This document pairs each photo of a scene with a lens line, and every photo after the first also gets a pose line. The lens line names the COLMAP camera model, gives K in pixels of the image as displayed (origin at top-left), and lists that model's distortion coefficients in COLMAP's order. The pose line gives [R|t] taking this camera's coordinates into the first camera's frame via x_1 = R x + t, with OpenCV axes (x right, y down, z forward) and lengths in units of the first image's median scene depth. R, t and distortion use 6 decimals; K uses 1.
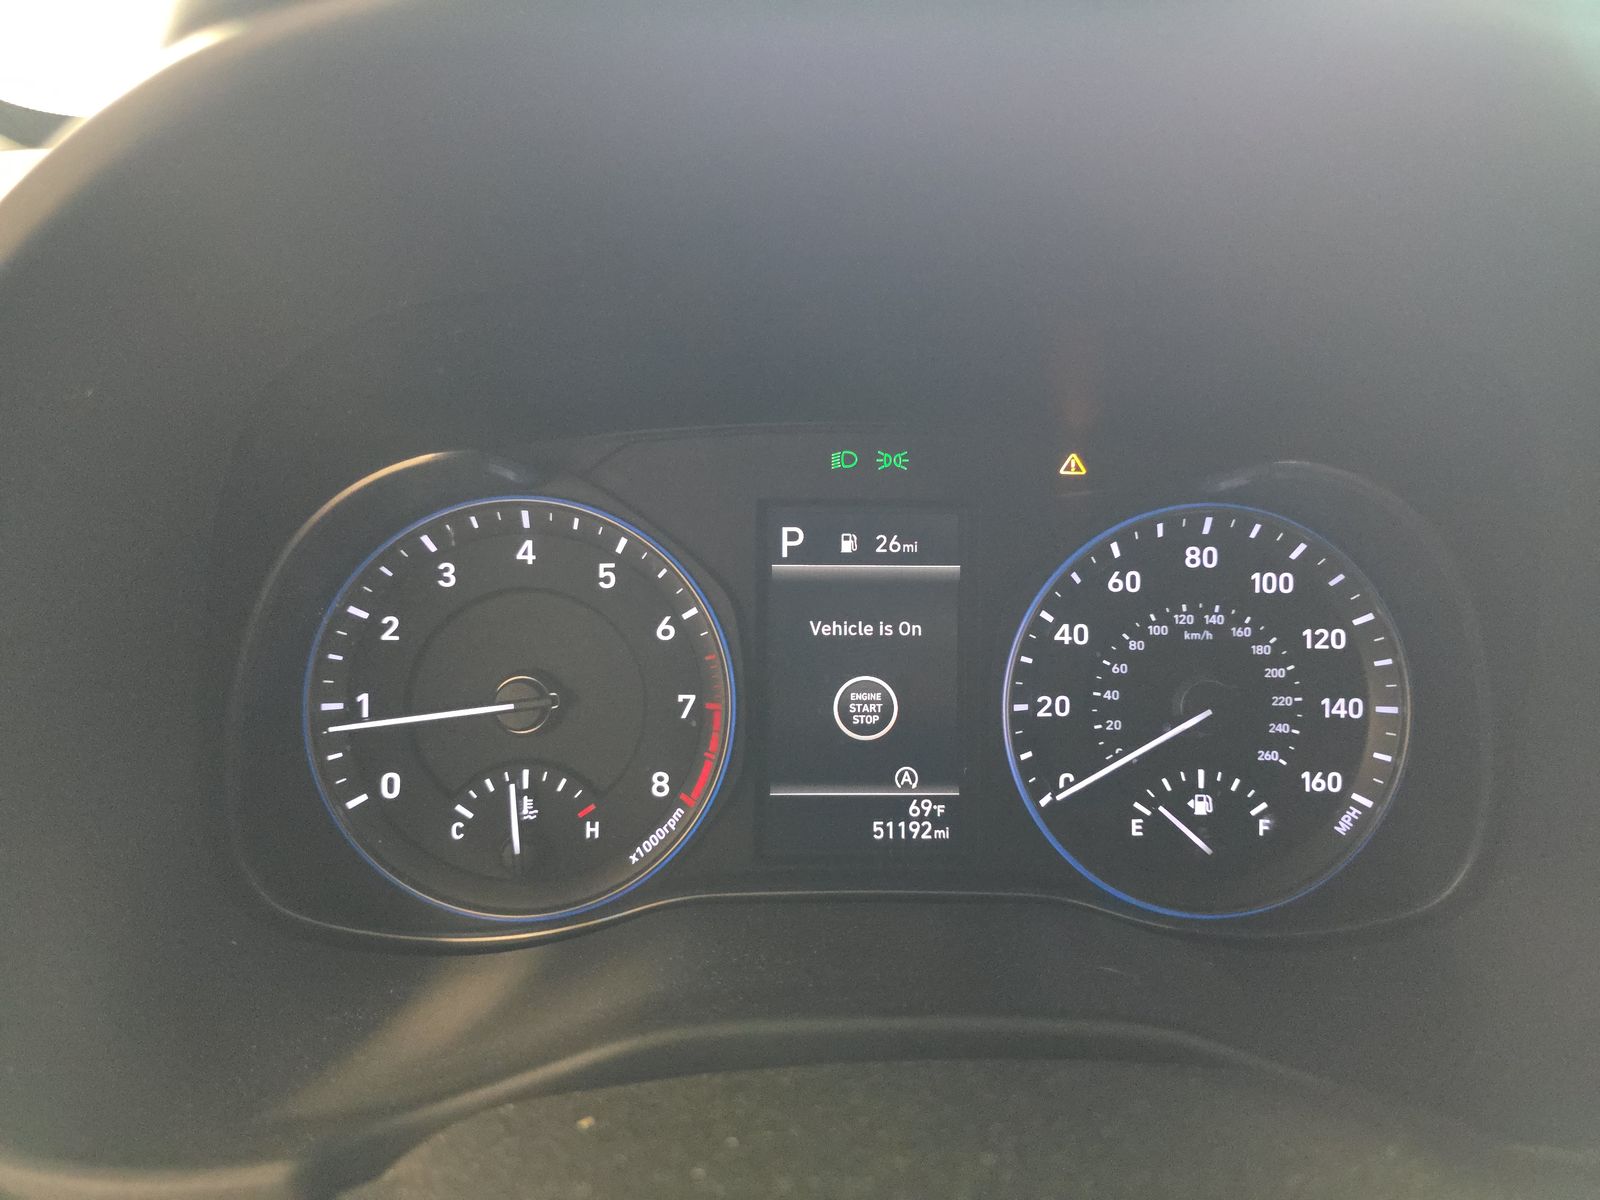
lens RADIAL K [[1076.8, 0, 801.8], [0, 1076.8, 599.5], [0, 0, 1]] dist [-0.000297, -0.005815]
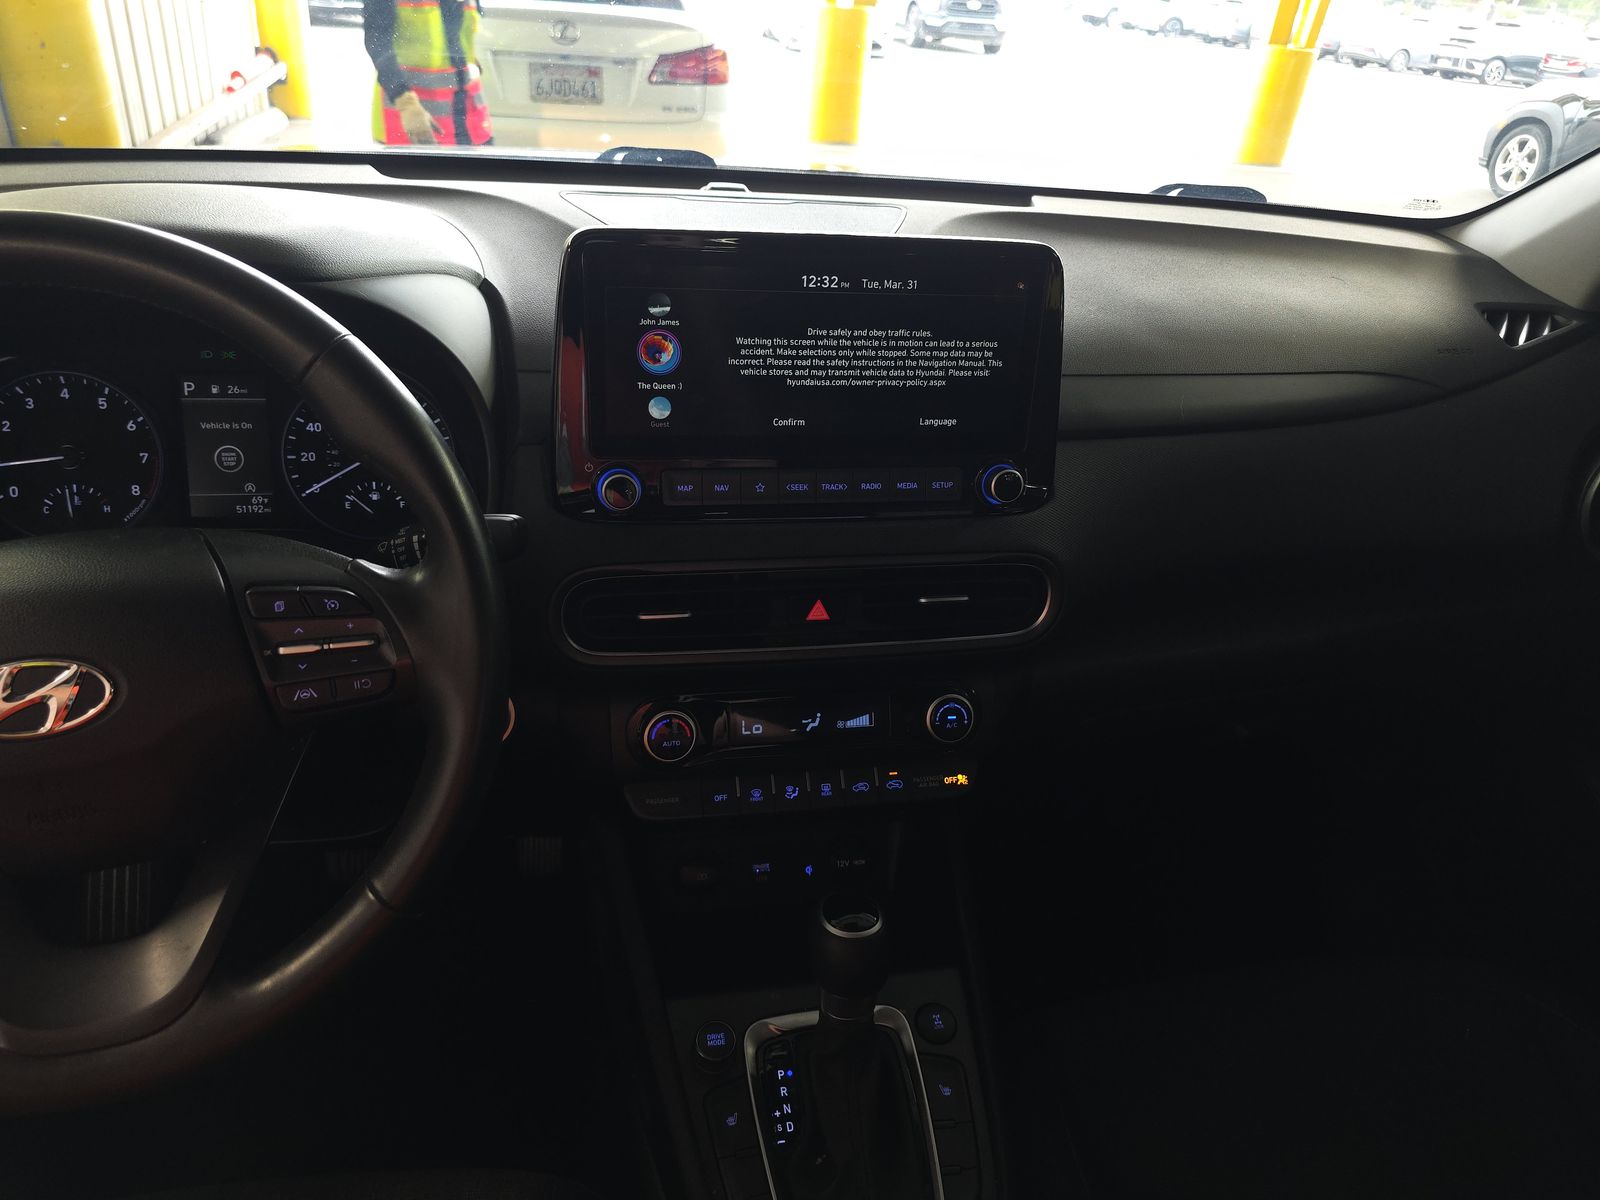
lens RADIAL K [[1076.8, 0, 798.0], [0, 1076.8, 599.6], [0, 0, 1]] dist [-0.000297, -0.005815]
pose [[0.985717, -0.031567, 0.165427, 0.920697], [0.004816, 0.987158, 0.159675, 0.033799], [-0.168343, -0.156597, 0.973210, -1.636184]]
